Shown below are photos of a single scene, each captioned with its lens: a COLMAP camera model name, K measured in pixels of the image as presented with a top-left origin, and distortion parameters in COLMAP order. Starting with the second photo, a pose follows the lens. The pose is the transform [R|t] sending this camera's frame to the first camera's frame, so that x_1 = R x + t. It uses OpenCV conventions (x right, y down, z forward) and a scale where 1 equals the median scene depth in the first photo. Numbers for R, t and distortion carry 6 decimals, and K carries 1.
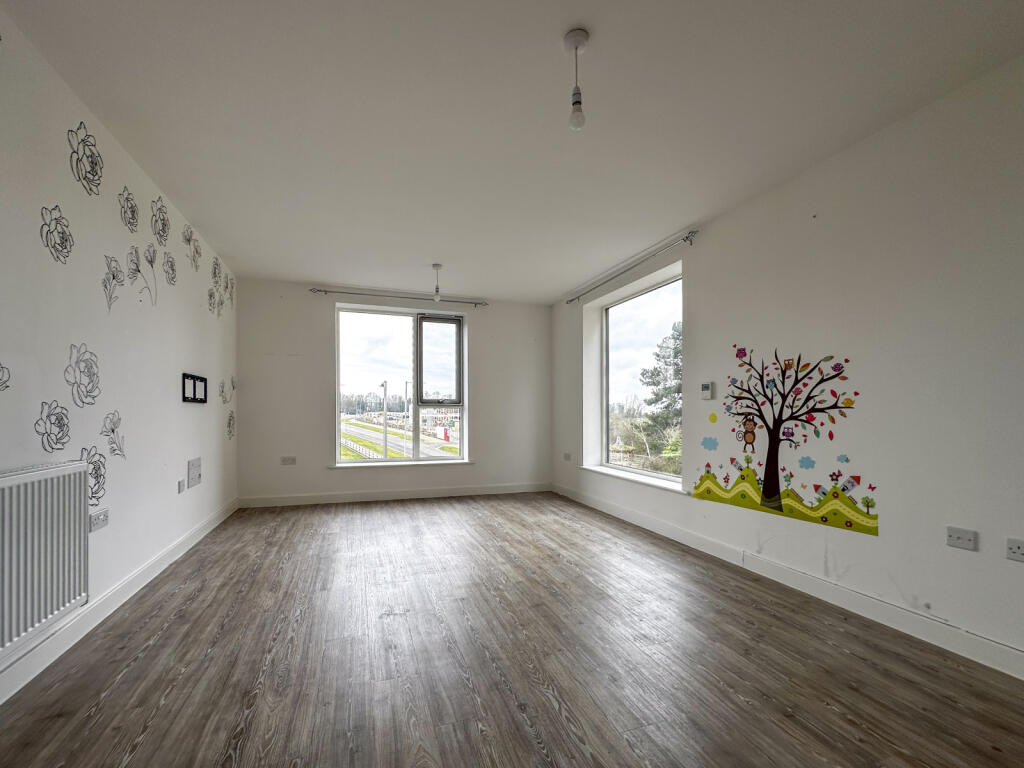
lens RADIAL K [[415.4, 0, 518.2], [0, 415.4, 409.5], [0, 0, 1]] dist [-0.005401, 0.000740]
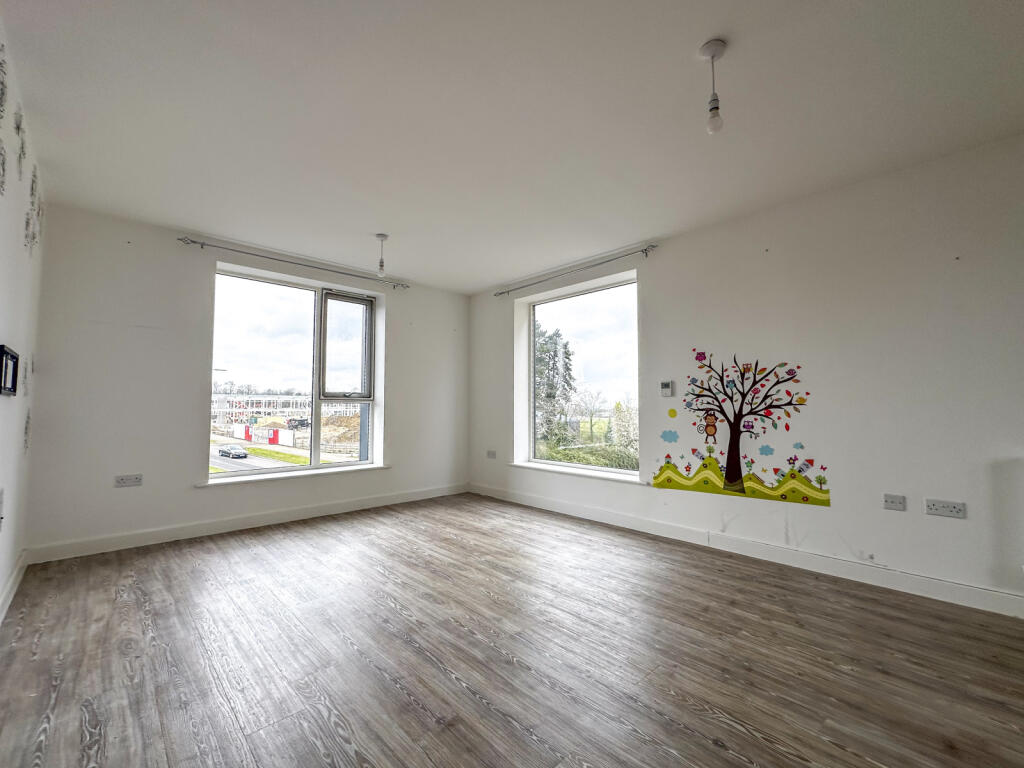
lens RADIAL K [[415.4, 0, 520.5], [0, 415.4, 380.7], [0, 0, 1]] dist [-0.005401, 0.000740]
pose [[0.908246, 0.023436, 0.417779, -0.355435], [-0.000883, 0.998535, -0.054094, -0.005878], [-0.418435, 0.048762, 0.906937, 0.154436]]
